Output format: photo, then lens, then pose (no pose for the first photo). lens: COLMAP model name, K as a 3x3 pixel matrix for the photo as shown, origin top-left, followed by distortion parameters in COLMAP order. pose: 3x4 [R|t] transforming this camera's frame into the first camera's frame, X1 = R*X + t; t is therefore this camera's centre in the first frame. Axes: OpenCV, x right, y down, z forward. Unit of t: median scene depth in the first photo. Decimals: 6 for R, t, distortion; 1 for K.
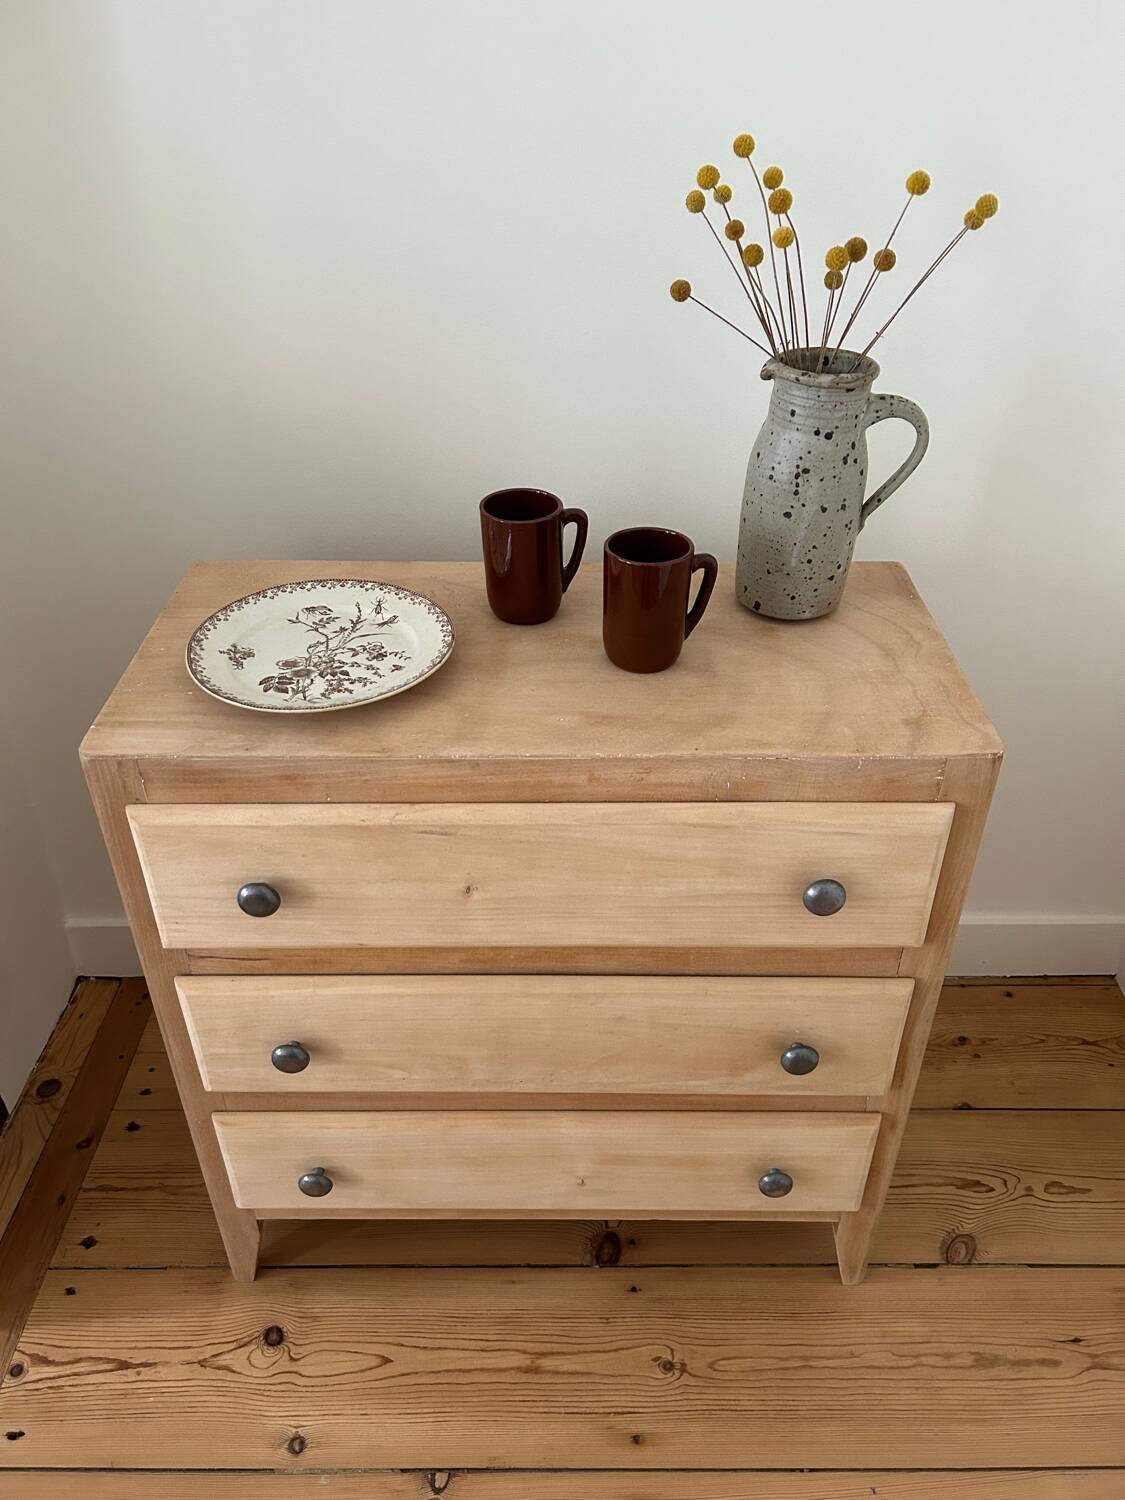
lens RADIAL K [[1098.8, 0, 574.4], [0, 1098.8, 754.6], [0, 0, 1]] dist [0.027401, -0.030239]
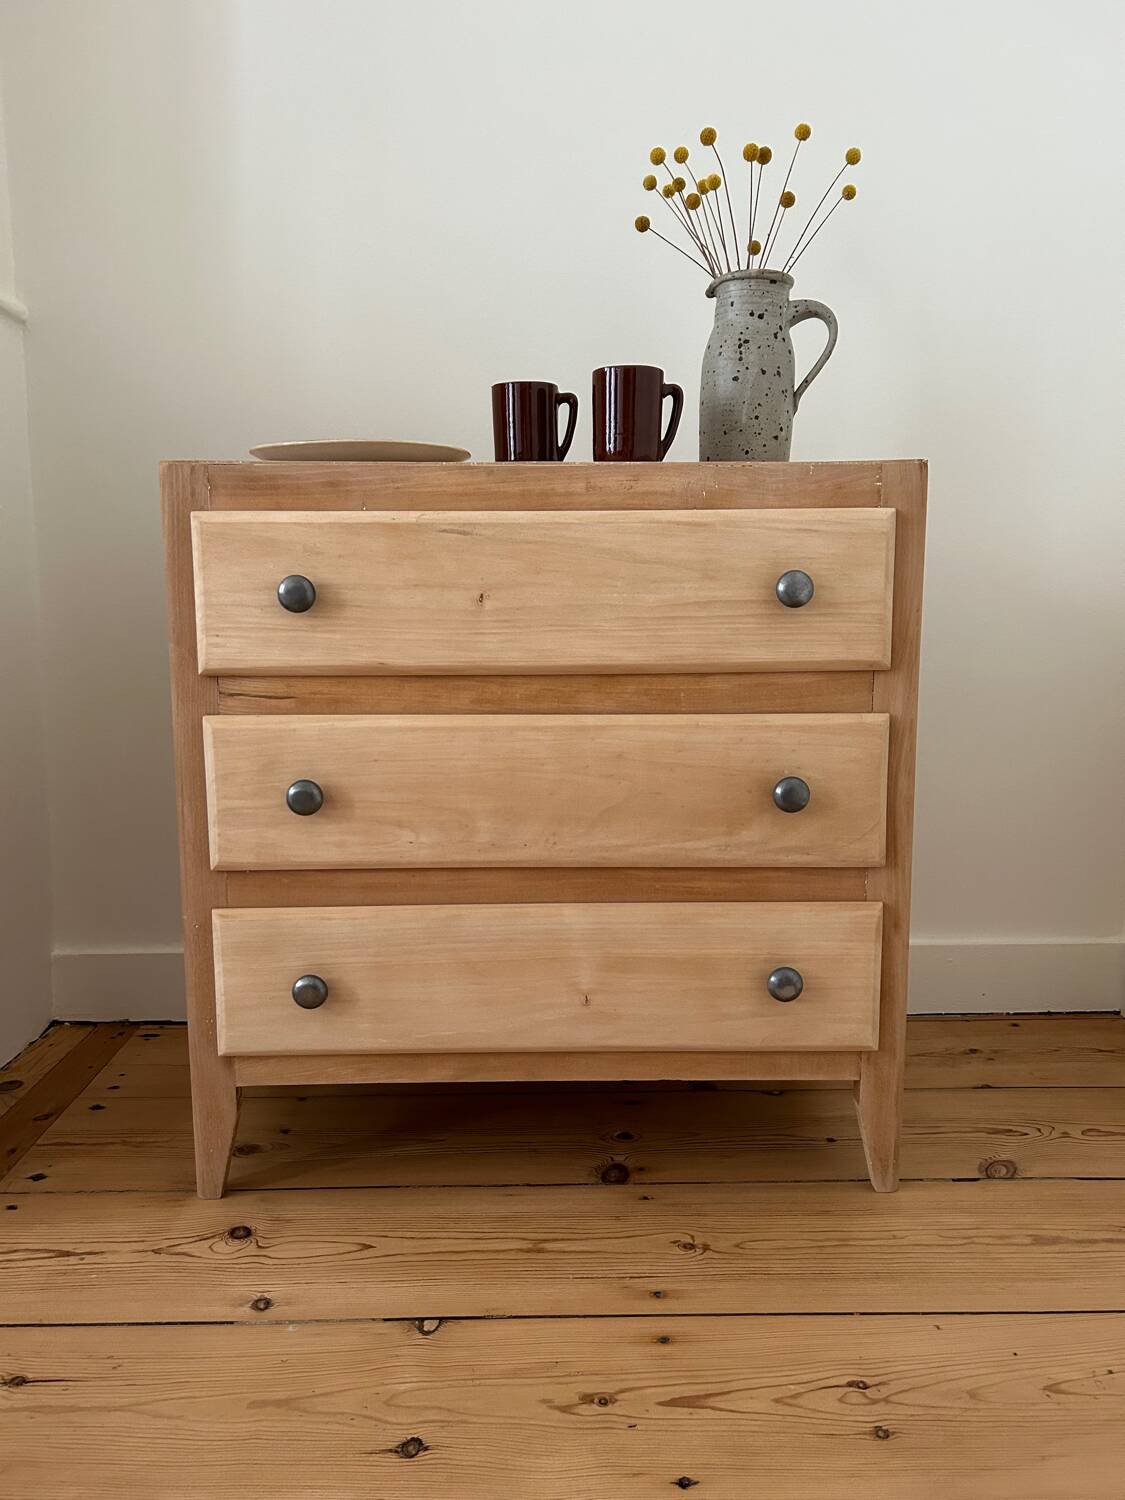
lens RADIAL K [[1098.8, 0, 565.8], [0, 1098.8, 762.3], [0, 0, 1]] dist [0.027401, -0.030239]
pose [[0.999710, -0.011451, 0.021169, -0.027647], [0.019530, 0.899967, -0.435519, 0.594786], [-0.014065, 0.435807, 0.899930, 0.041532]]
